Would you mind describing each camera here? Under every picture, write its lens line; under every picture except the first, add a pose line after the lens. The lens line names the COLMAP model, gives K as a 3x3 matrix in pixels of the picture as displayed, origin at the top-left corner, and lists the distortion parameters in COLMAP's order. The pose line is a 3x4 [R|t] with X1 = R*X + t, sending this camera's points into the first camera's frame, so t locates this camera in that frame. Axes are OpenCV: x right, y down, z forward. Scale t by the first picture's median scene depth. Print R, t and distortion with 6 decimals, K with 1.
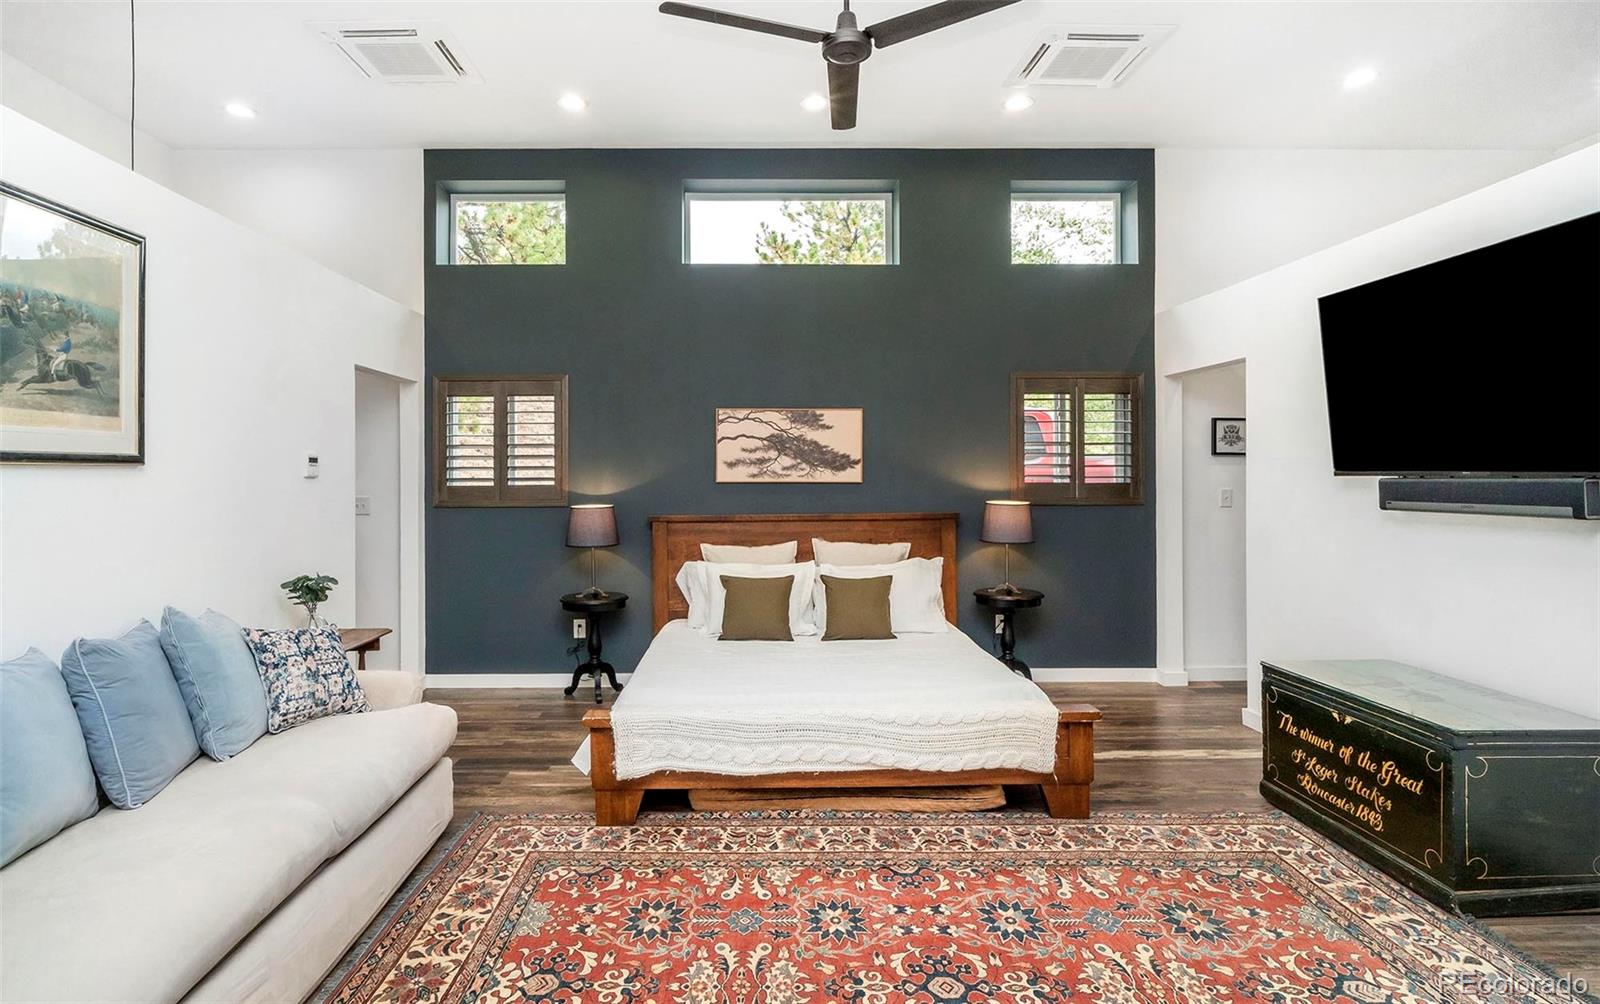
lens RADIAL K [[906.0, 0, 752.6], [0, 906.0, 471.0], [0, 0, 1]] dist [-0.002525, 0.000916]
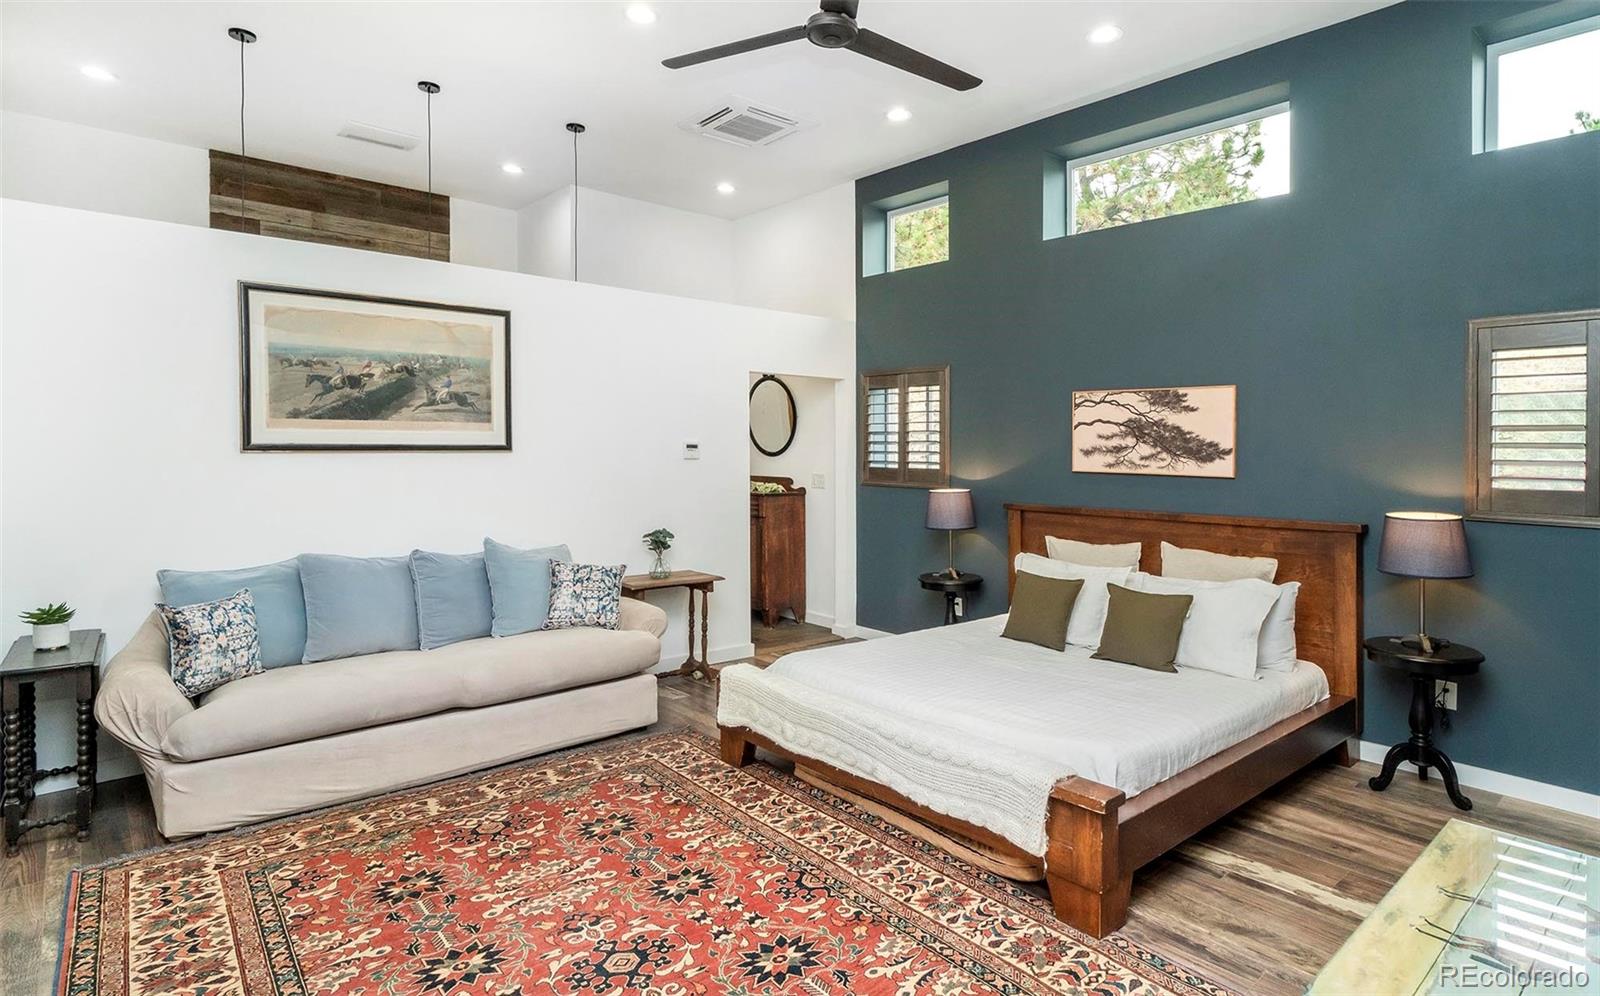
lens RADIAL K [[871.5, 0, 799.6], [0, 871.5, 464.1], [0, 0, 1]] dist [-0.000910, -0.000297]
pose [[0.637255, 0.026464, -0.770199, 0.475916], [-0.008682, 0.999593, 0.027163, -0.017076], [0.770604, -0.010623, 0.637225, 0.221429]]
